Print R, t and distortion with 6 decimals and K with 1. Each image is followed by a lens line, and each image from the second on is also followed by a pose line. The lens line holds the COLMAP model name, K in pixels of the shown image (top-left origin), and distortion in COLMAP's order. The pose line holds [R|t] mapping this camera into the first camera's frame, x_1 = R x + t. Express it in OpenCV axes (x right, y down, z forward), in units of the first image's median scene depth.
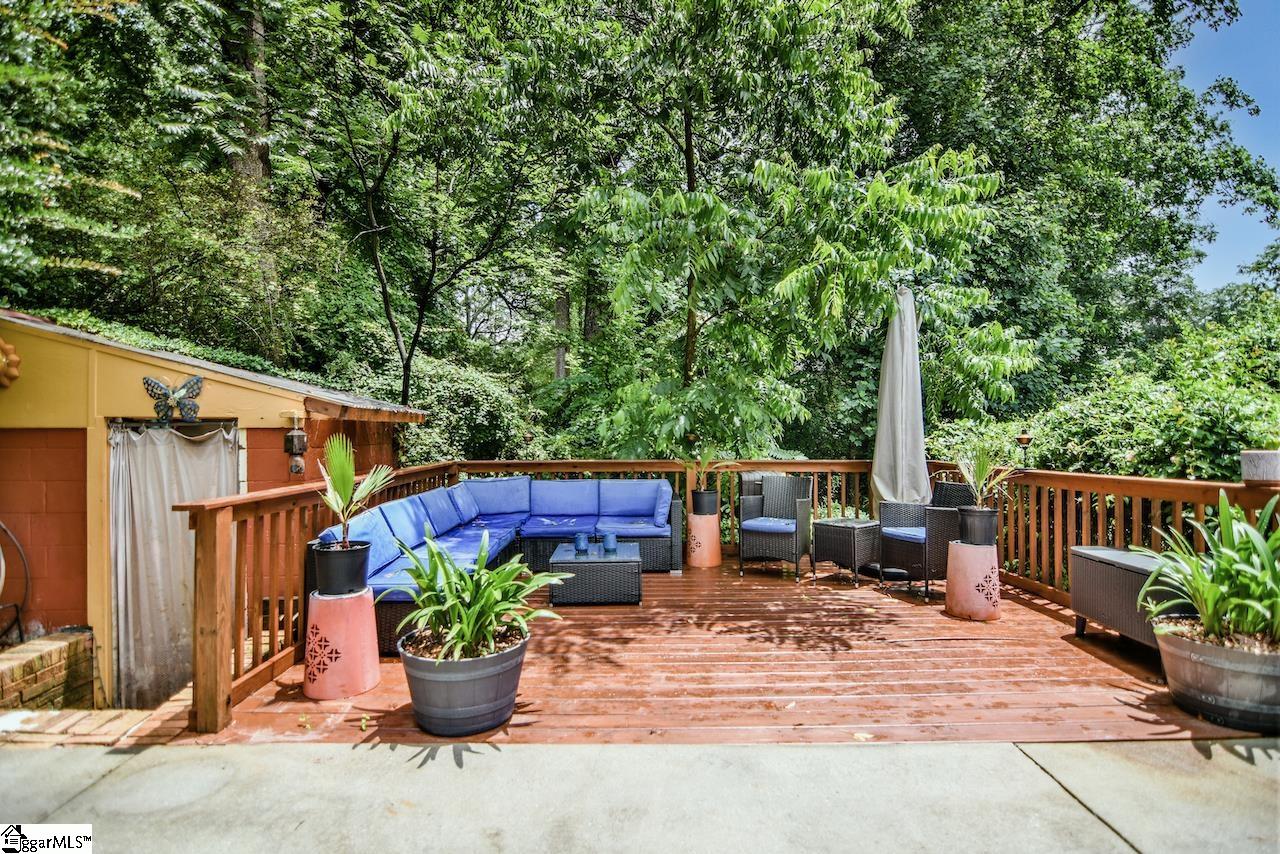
lens RADIAL K [[634.3, 0, 656.0], [0, 634.3, 423.9], [0, 0, 1]] dist [-0.001372, -0.013189]
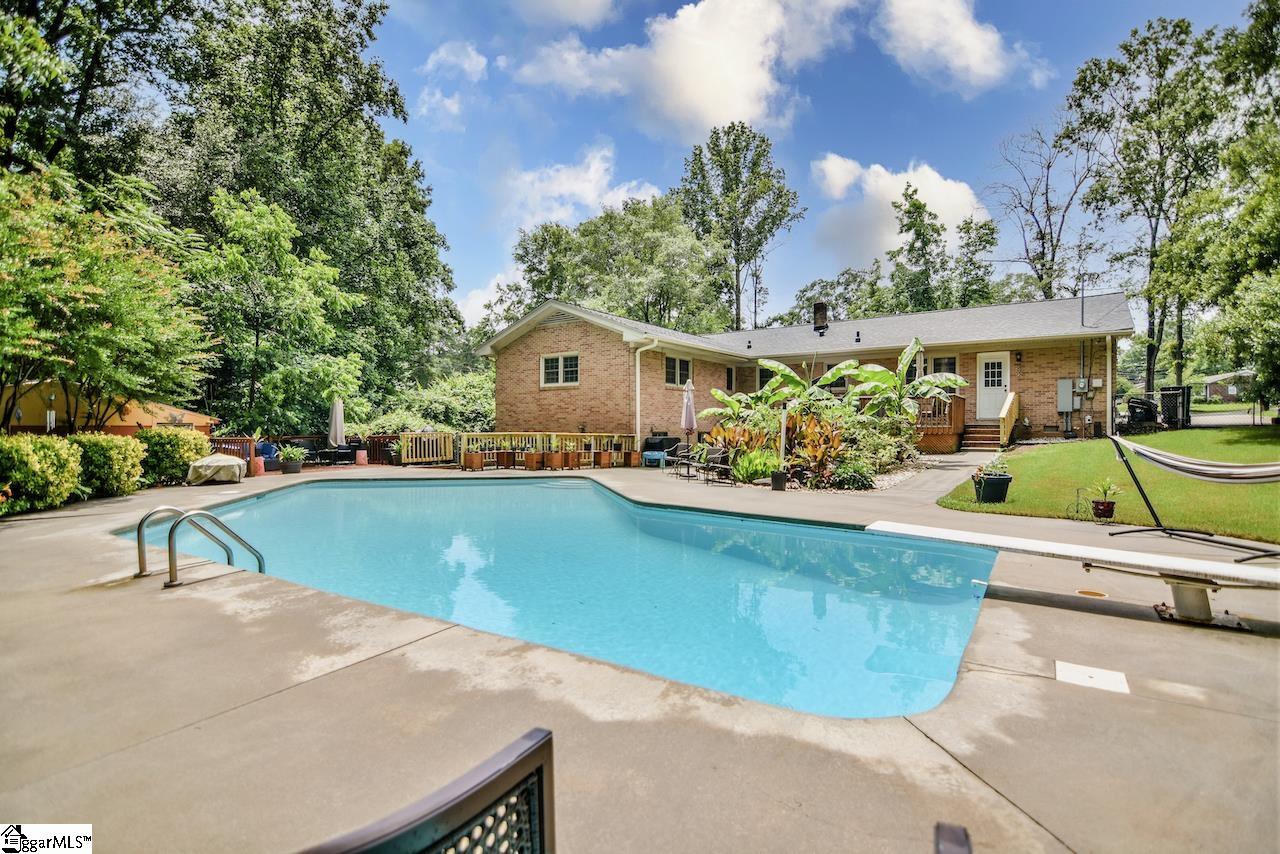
lens RADIAL K [[623.6, 0, 640.0], [0, 623.6, 427.0], [0, 0, 1]] dist [-0.003461, -0.012473]
pose [[0.553077, -0.002287, 0.833127, -2.550522], [0.001474, 0.999997, 0.001766, 0.008367], [-0.833129, 0.000251, 0.553079, -3.794819]]
